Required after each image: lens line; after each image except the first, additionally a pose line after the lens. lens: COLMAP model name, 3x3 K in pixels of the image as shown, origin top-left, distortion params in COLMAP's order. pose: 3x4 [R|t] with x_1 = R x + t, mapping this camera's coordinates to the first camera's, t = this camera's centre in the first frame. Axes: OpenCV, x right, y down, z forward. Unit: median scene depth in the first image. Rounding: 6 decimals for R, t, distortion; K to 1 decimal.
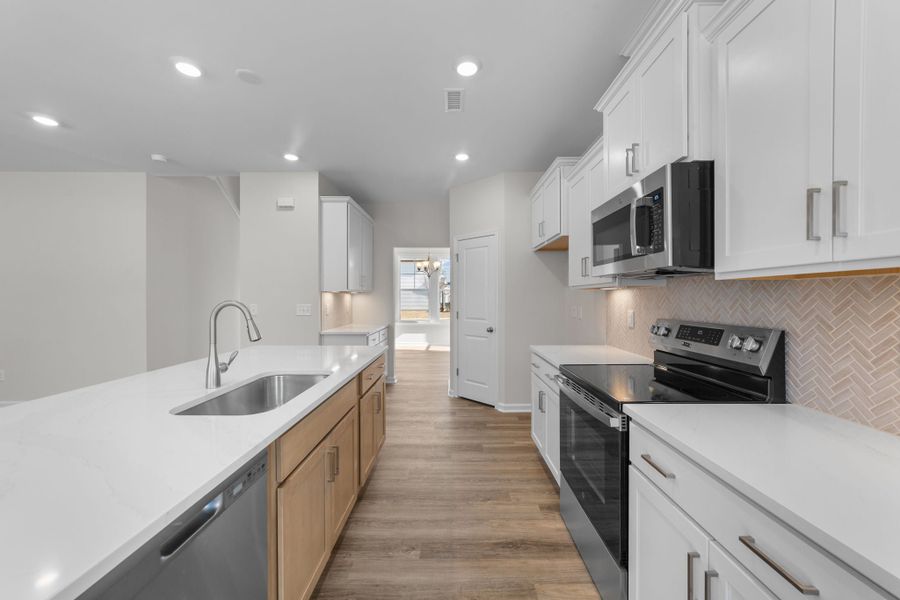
lens RADIAL K [[365.3, 0, 450.1], [0, 365.3, 295.7], [0, 0, 1]] dist [0.007884, 0.000202]
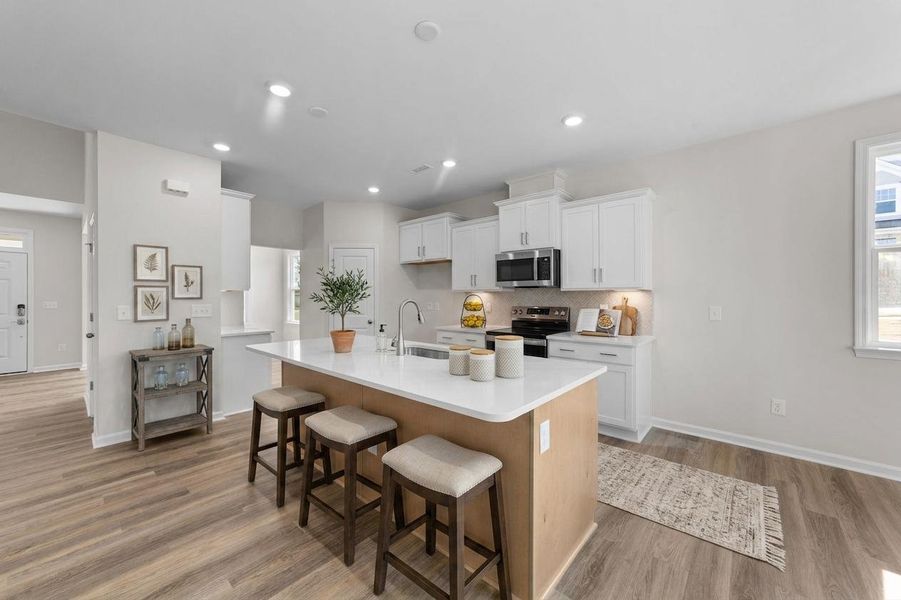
lens RADIAL K [[365.7, 0, 450.6], [0, 365.7, 295.7], [0, 0, 1]] dist [0.007884, 0.000202]
pose [[0.625551, 0.004484, 0.780170, -1.381841], [-0.004241, 0.999988, -0.002348, 0.003572], [-0.780172, -0.001840, 0.625563, -0.078746]]
